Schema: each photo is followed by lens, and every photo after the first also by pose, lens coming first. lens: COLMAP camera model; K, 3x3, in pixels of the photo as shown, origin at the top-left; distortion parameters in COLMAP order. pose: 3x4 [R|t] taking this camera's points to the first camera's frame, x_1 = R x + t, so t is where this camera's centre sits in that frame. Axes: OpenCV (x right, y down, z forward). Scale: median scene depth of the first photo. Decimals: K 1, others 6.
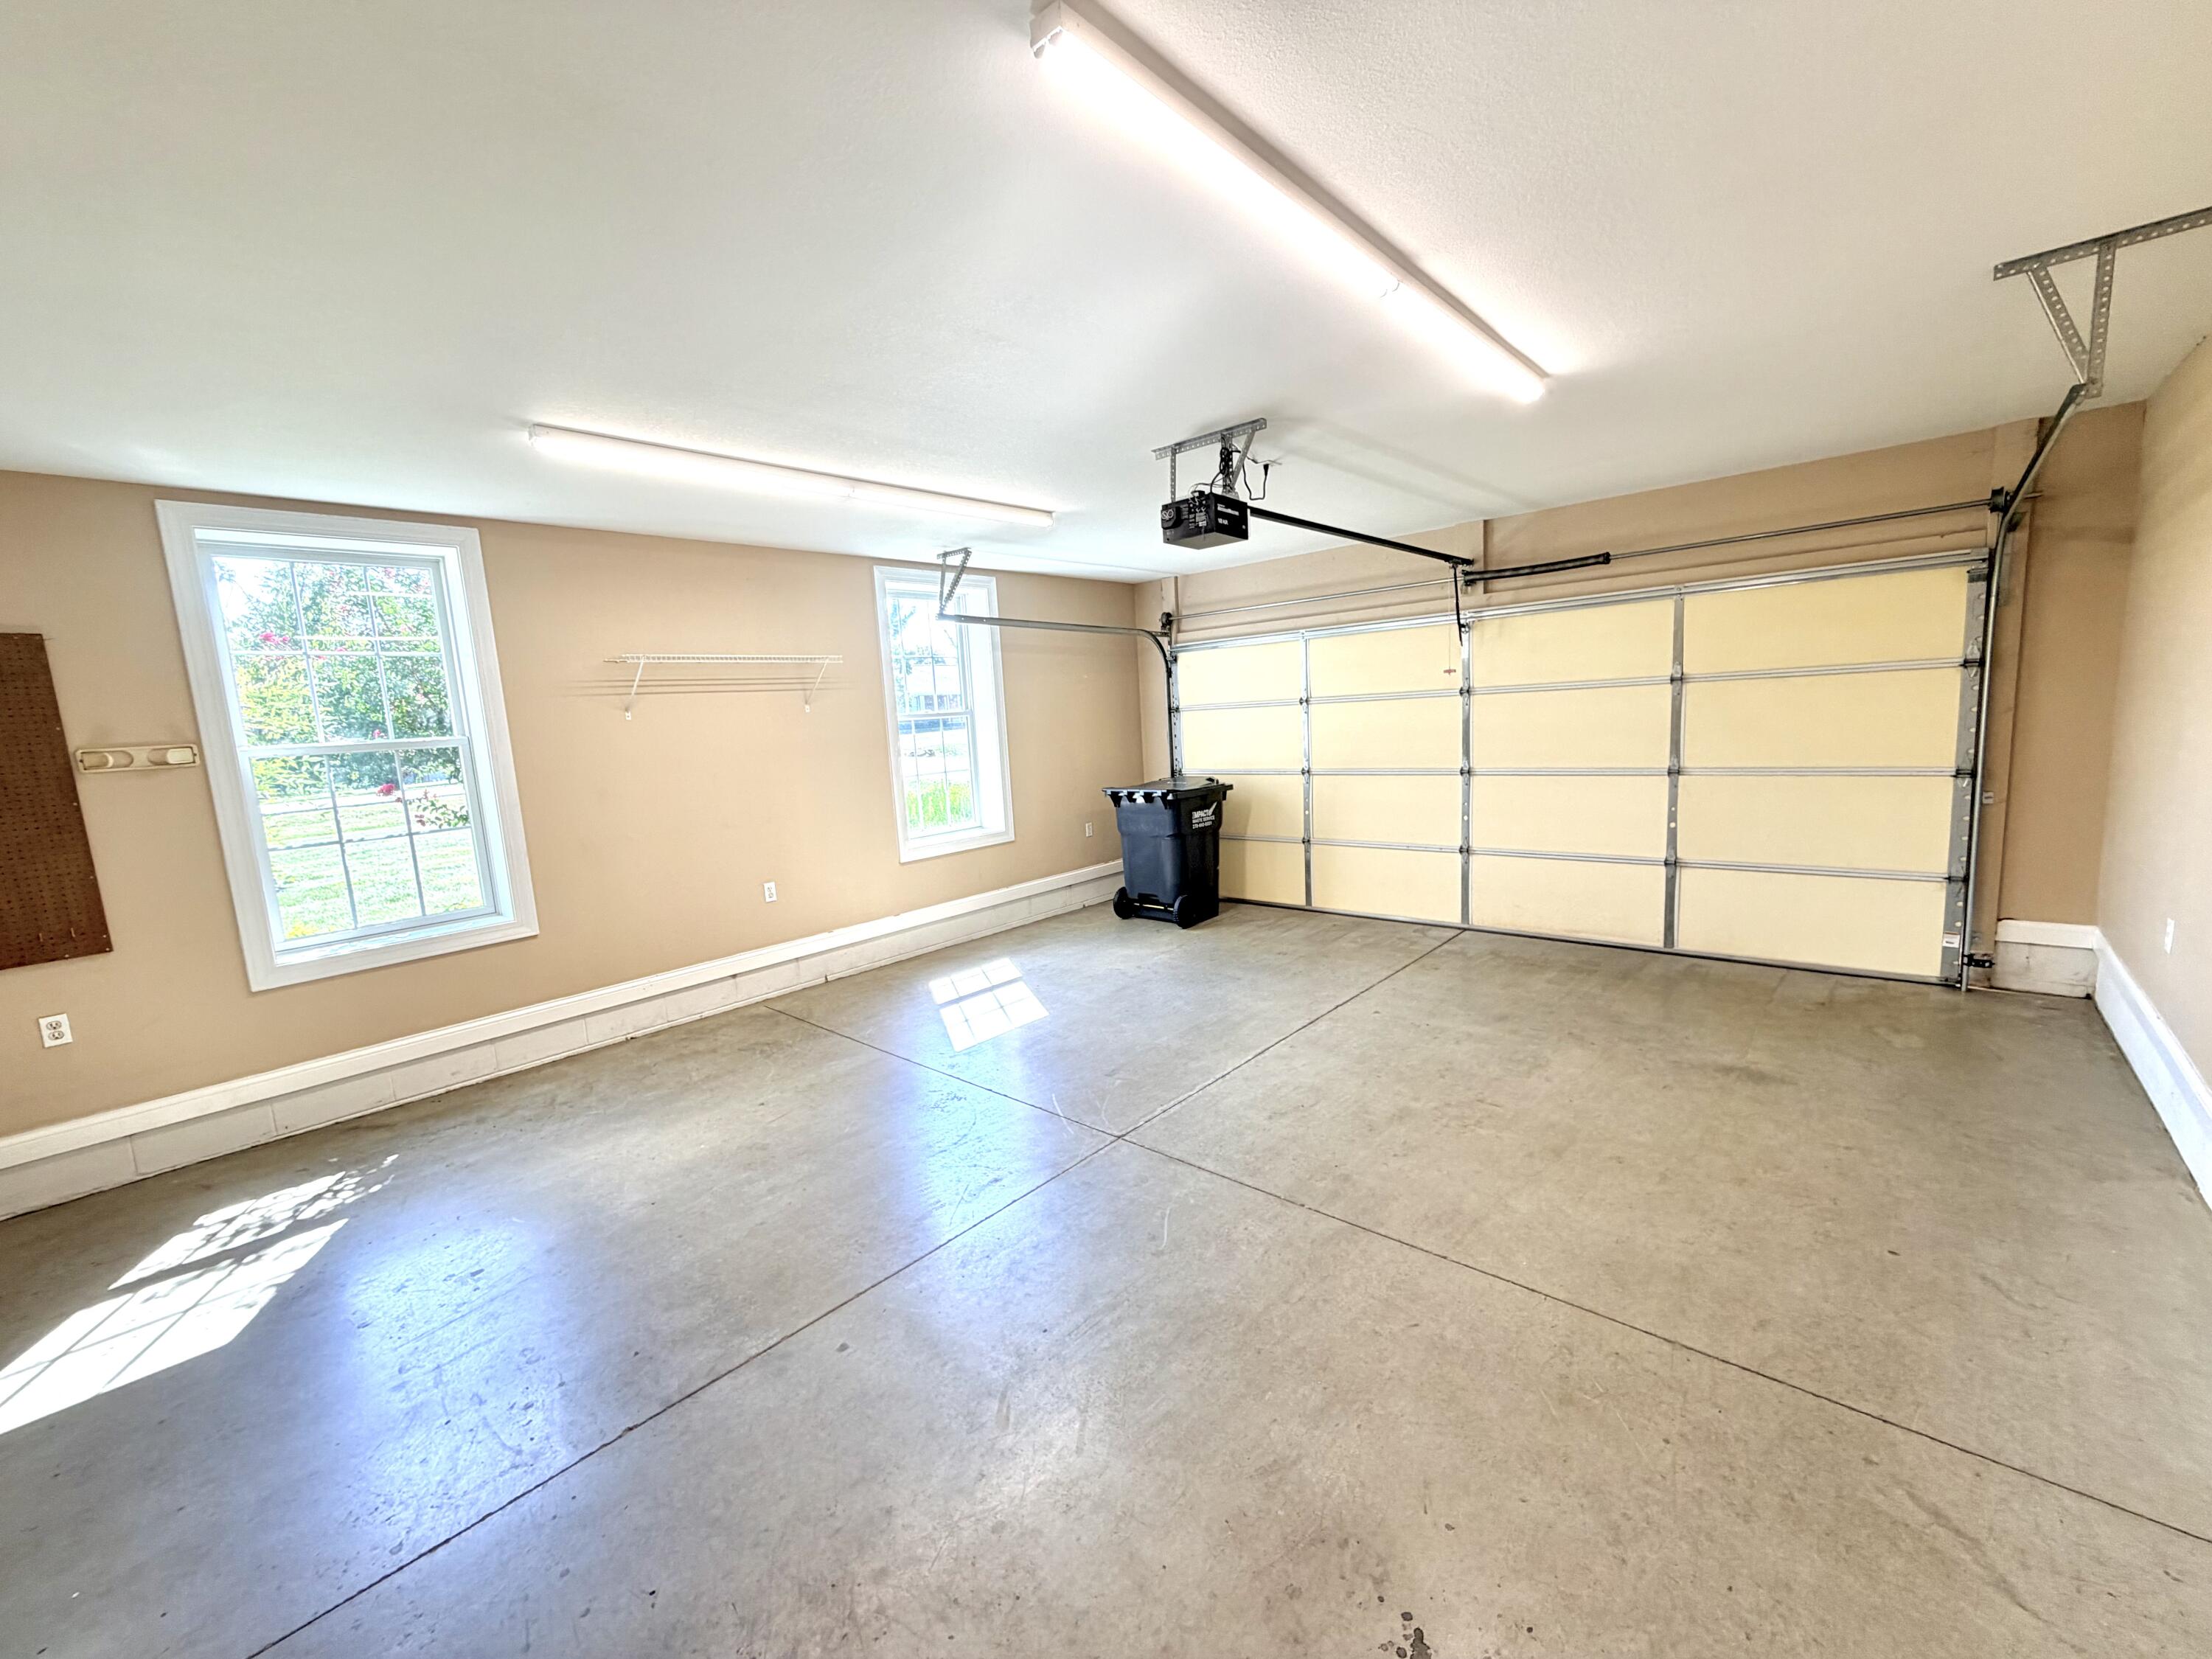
lens RADIAL K [[884.0, 0, 1104.3], [0, 884.0, 833.7], [0, 0, 1]] dist [0.000564, -0.000309]
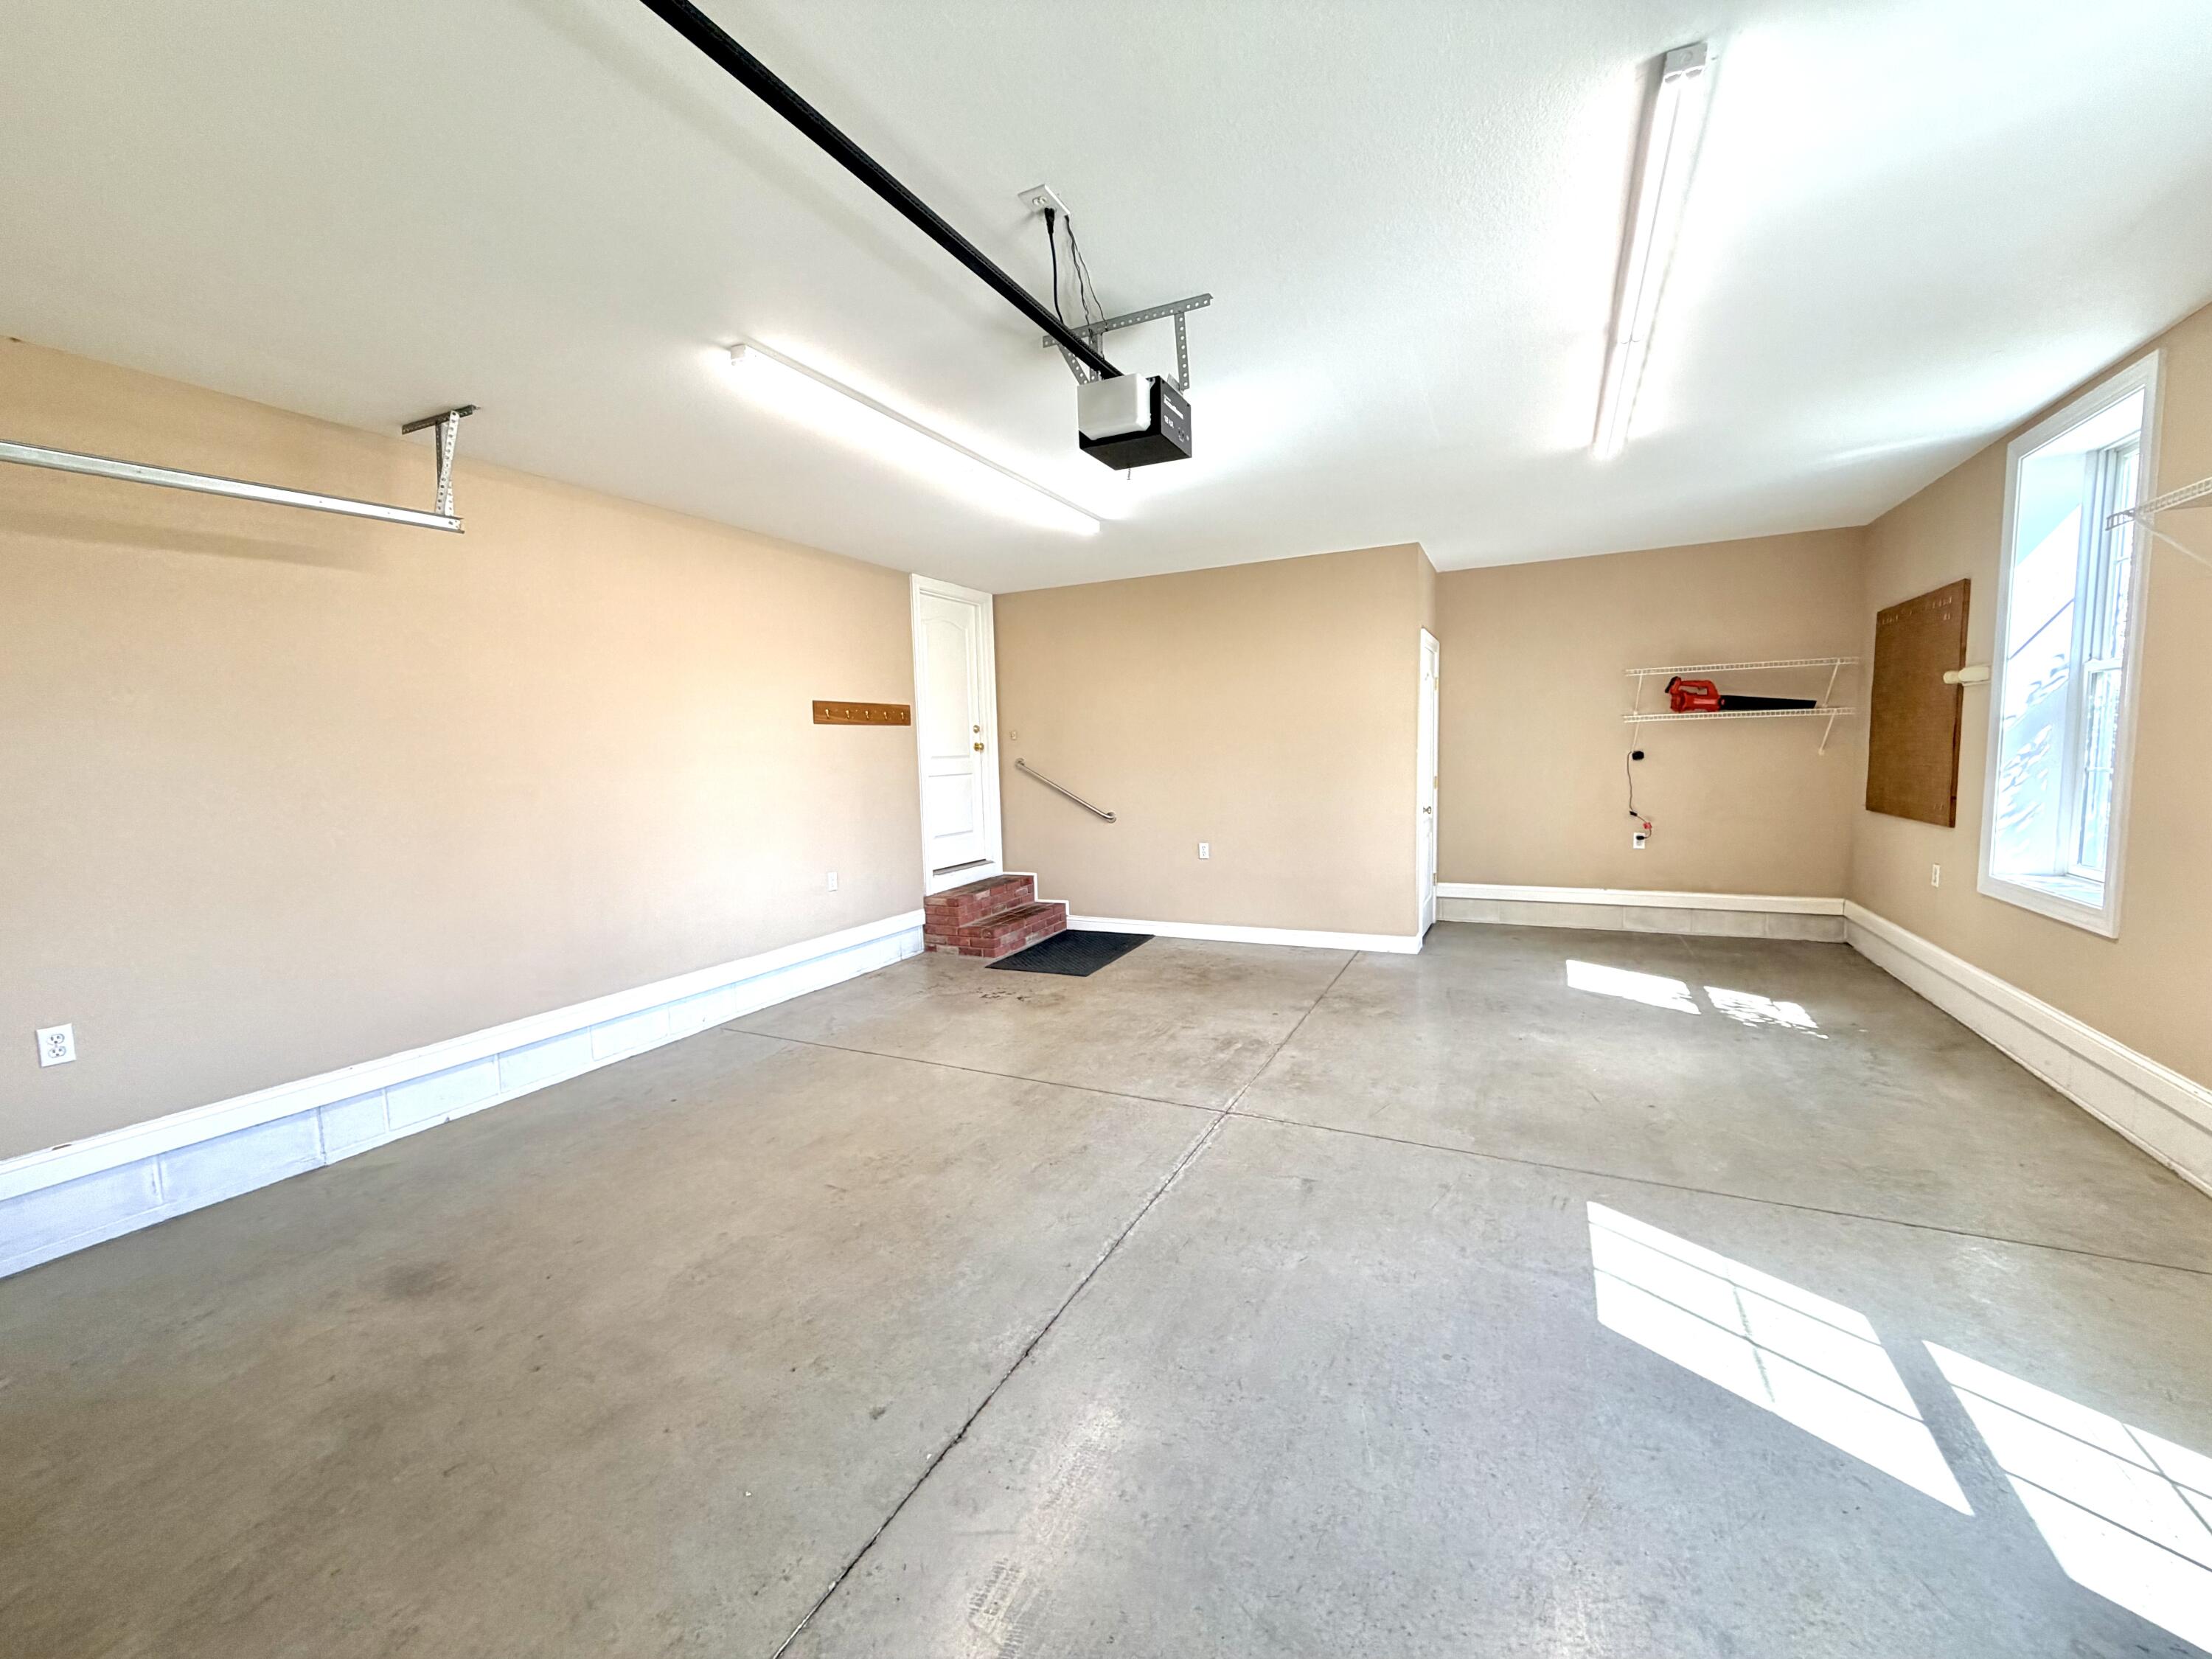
lens RADIAL K [[884.0, 0, 1106.9], [0, 884.0, 829.7], [0, 0, 1]] dist [0.000564, -0.000309]
pose [[-0.959329, 0.109891, -0.260023, 0.340357], [0.046155, 0.969783, 0.239565, -0.202248], [0.278492, 0.217821, -0.935413, 1.652158]]
